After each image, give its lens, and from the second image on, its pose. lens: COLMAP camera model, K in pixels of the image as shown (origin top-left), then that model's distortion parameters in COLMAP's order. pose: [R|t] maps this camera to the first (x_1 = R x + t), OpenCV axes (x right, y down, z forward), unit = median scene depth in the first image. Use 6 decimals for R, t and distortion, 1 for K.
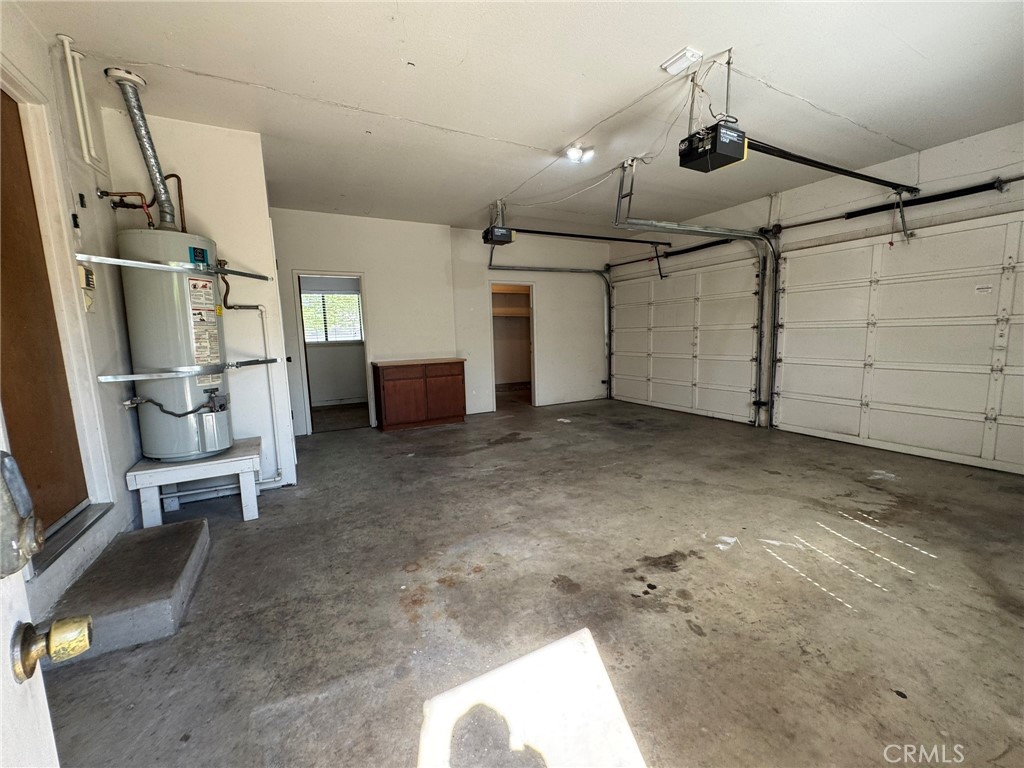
lens RADIAL K [[406.5, 0, 510.4], [0, 406.5, 382.7], [0, 0, 1]] dist [-0.003106, 0.000010]
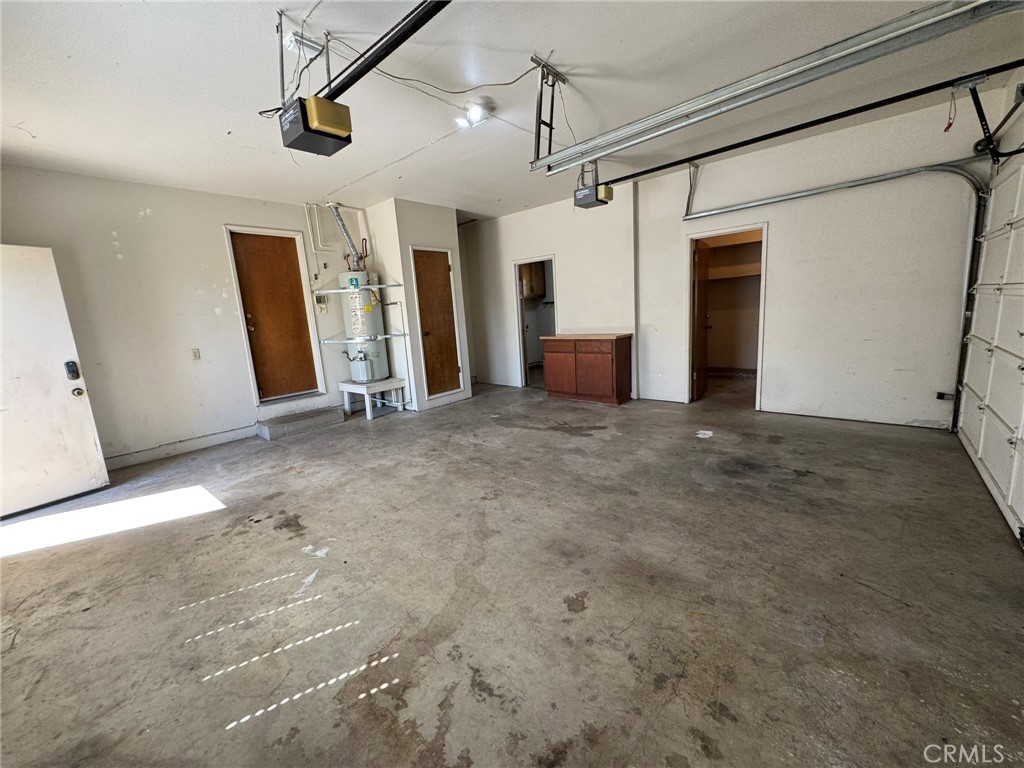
lens RADIAL K [[406.5, 0, 510.4], [0, 406.5, 382.7], [0, 0, 1]] dist [-0.003106, 0.000010]
pose [[0.360122, 0.166235, -0.917975, 1.164905], [-0.060295, 0.986086, 0.154915, -0.148386], [0.930954, -0.000439, 0.365135, 0.811640]]
